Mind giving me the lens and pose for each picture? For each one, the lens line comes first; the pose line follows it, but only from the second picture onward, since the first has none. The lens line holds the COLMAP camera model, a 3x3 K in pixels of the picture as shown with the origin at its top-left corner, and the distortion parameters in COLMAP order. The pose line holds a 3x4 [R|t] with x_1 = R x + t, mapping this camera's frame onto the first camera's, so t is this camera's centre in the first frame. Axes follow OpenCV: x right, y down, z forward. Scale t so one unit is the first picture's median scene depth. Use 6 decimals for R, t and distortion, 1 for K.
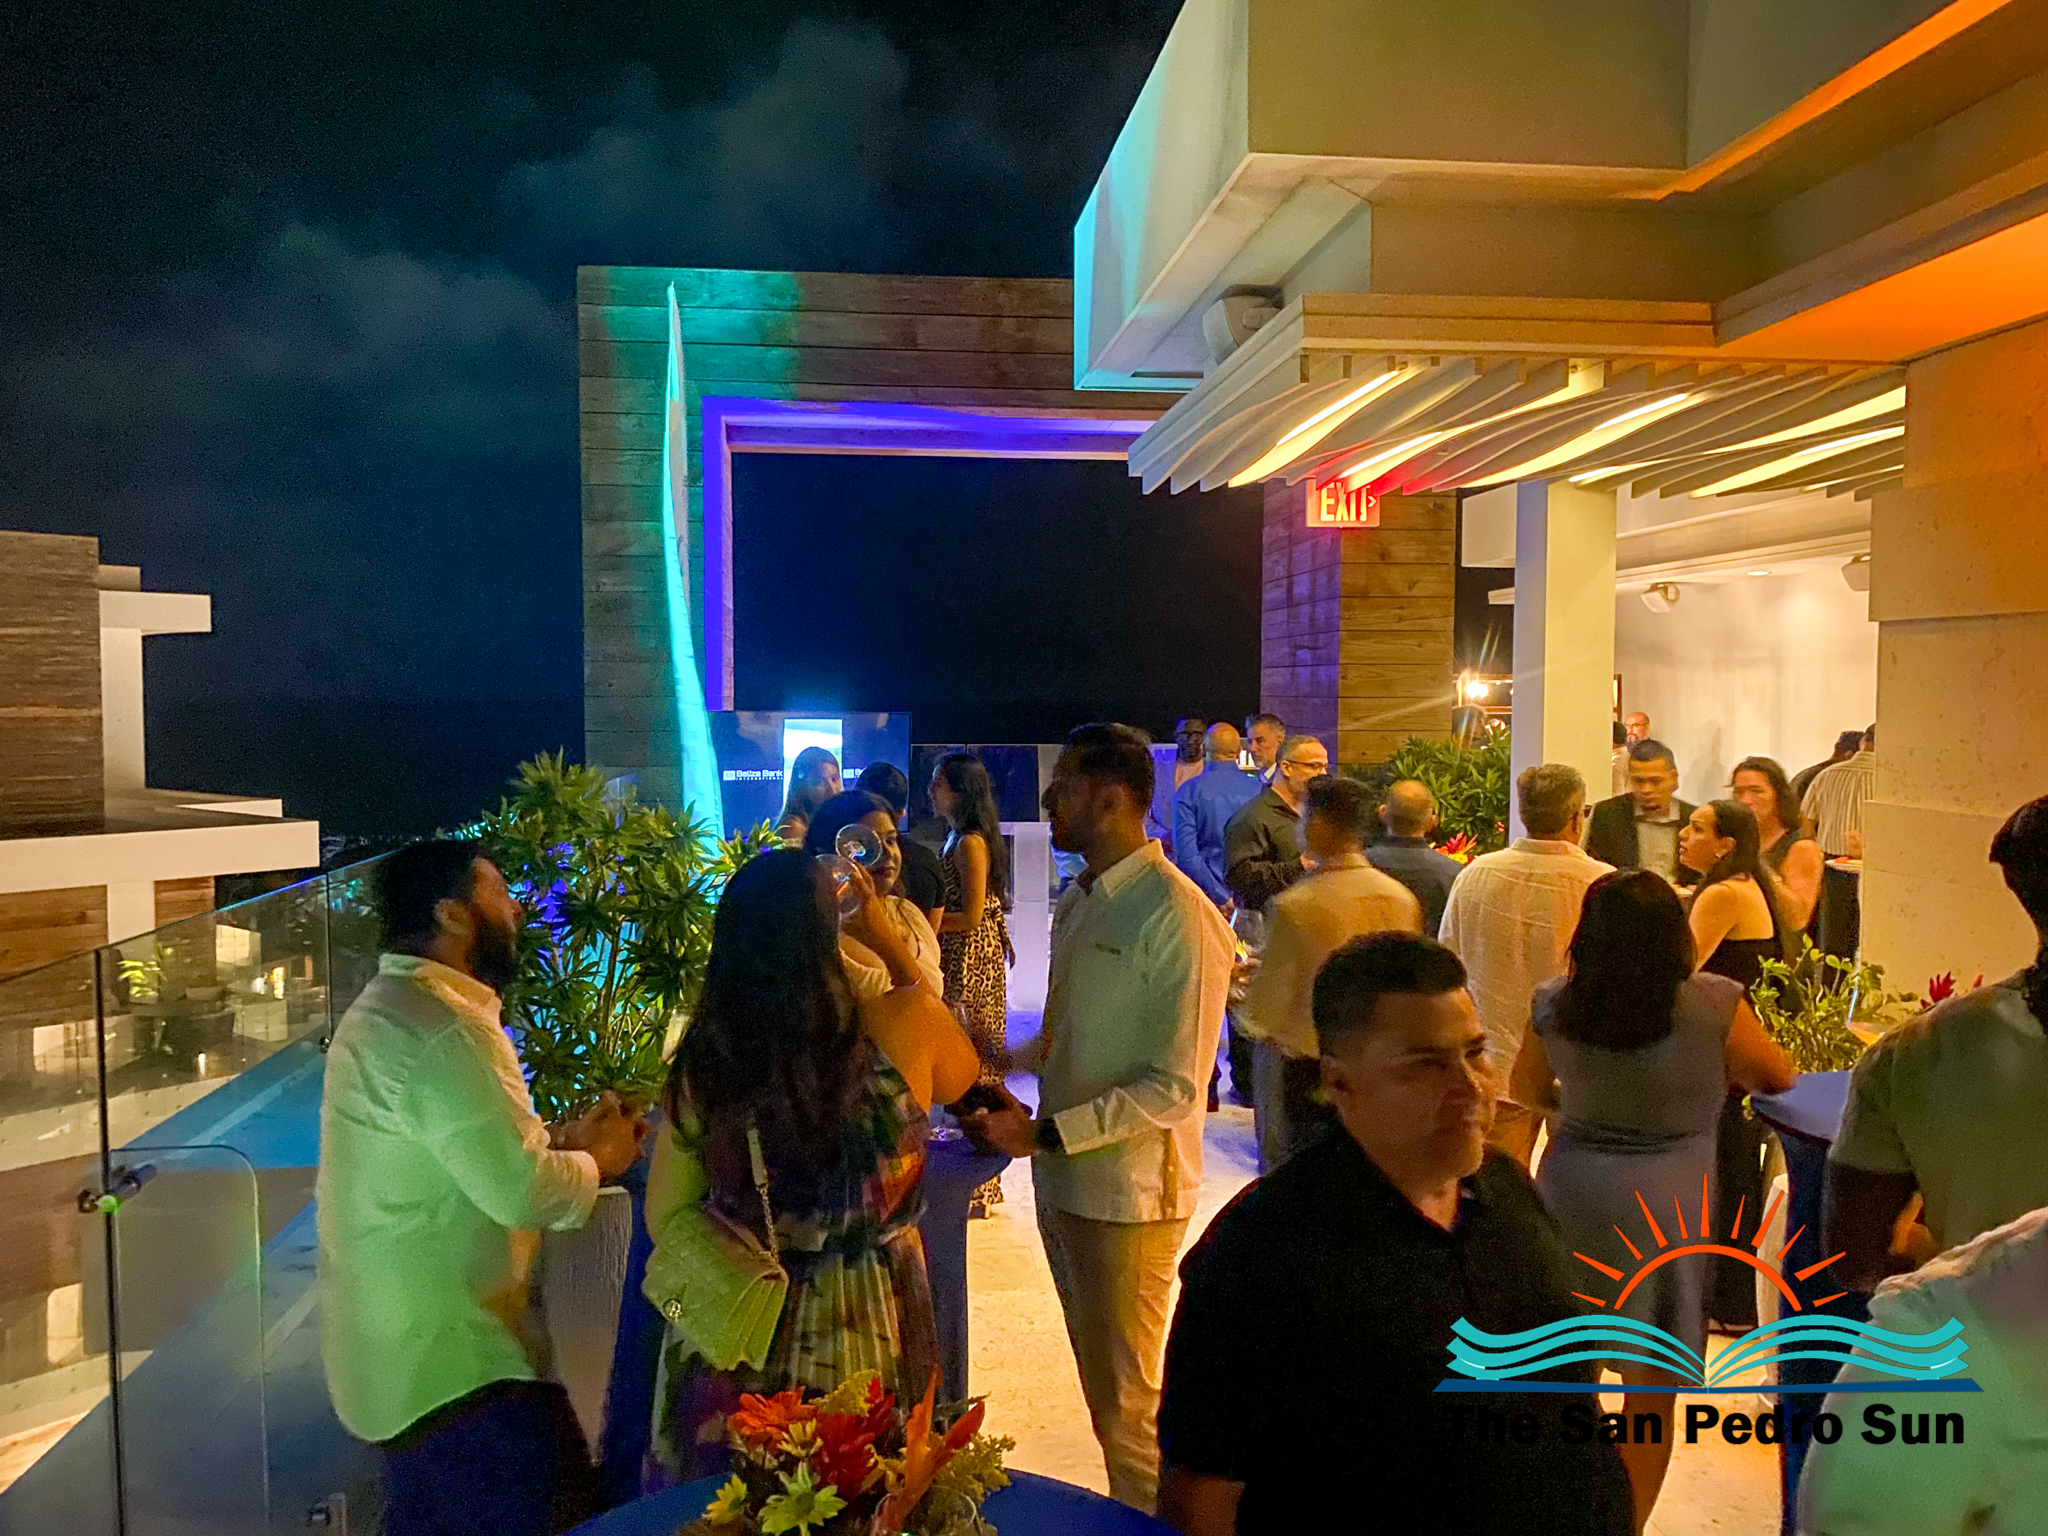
lens RADIAL K [[1572.3, 0, 1021.2], [0, 1572.3, 773.2], [0, 0, 1]] dist [0.015372, -0.000322]
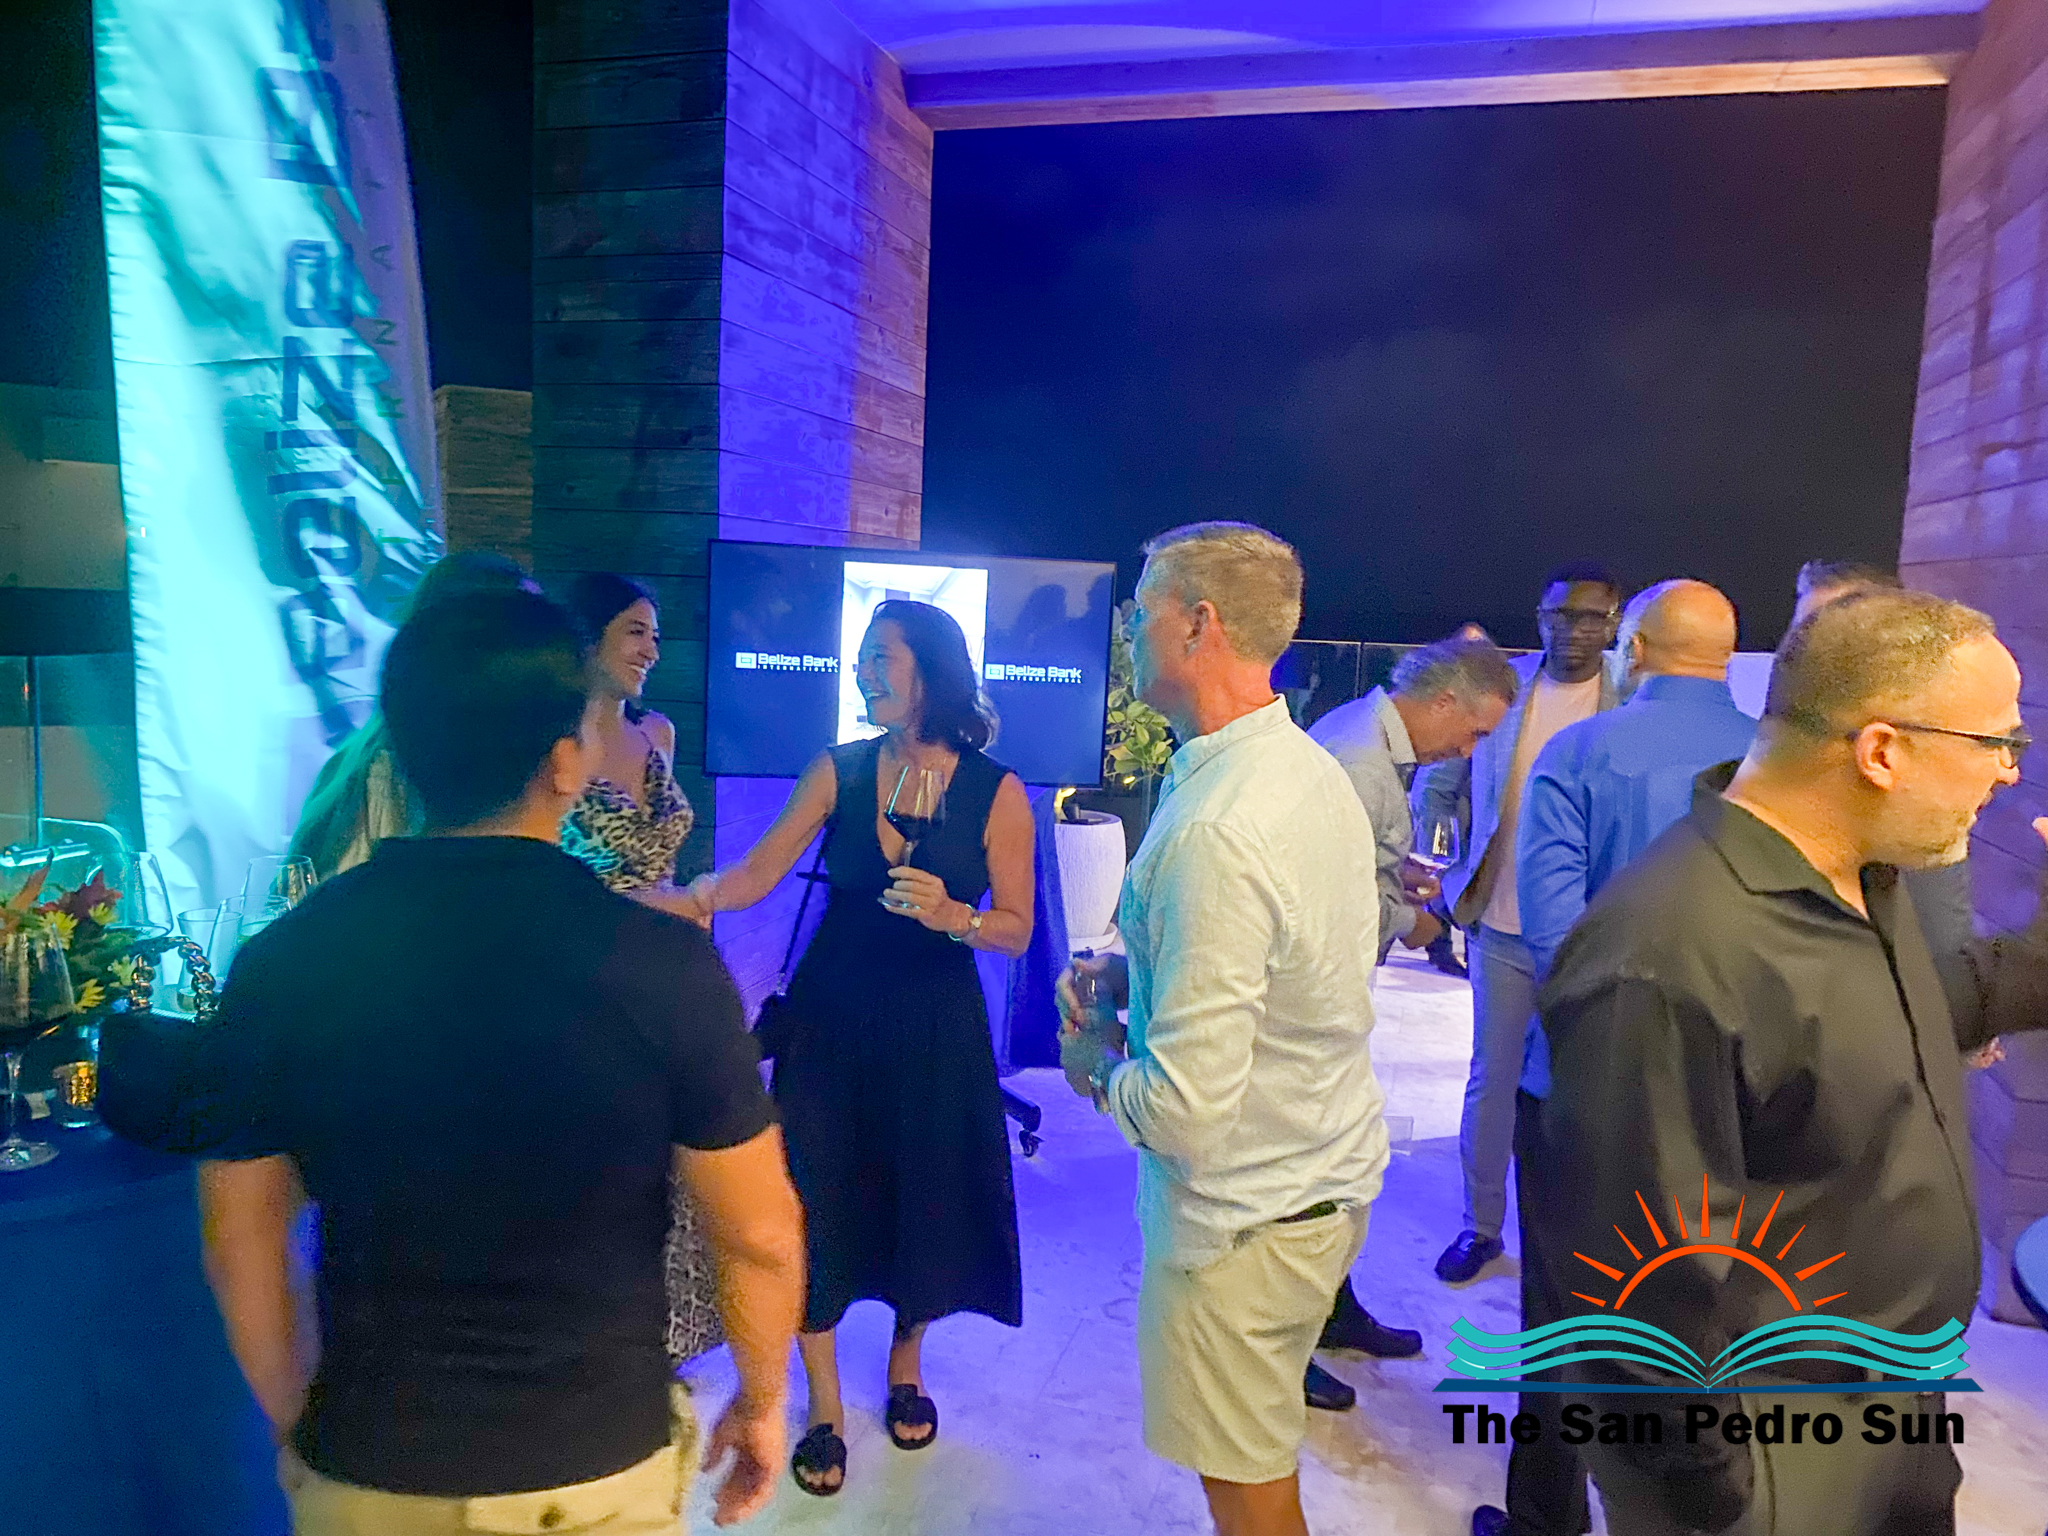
lens RADIAL K [[1572.3, 0, 1027.1], [0, 1572.3, 761.1], [0, 0, 1]] dist [0.015372, -0.000322]
pose [[0.921901, 0.074414, -0.380212, 0.100140], [-0.055759, 0.996648, 0.059860, -0.001503], [0.383392, -0.033985, 0.922960, 0.466114]]
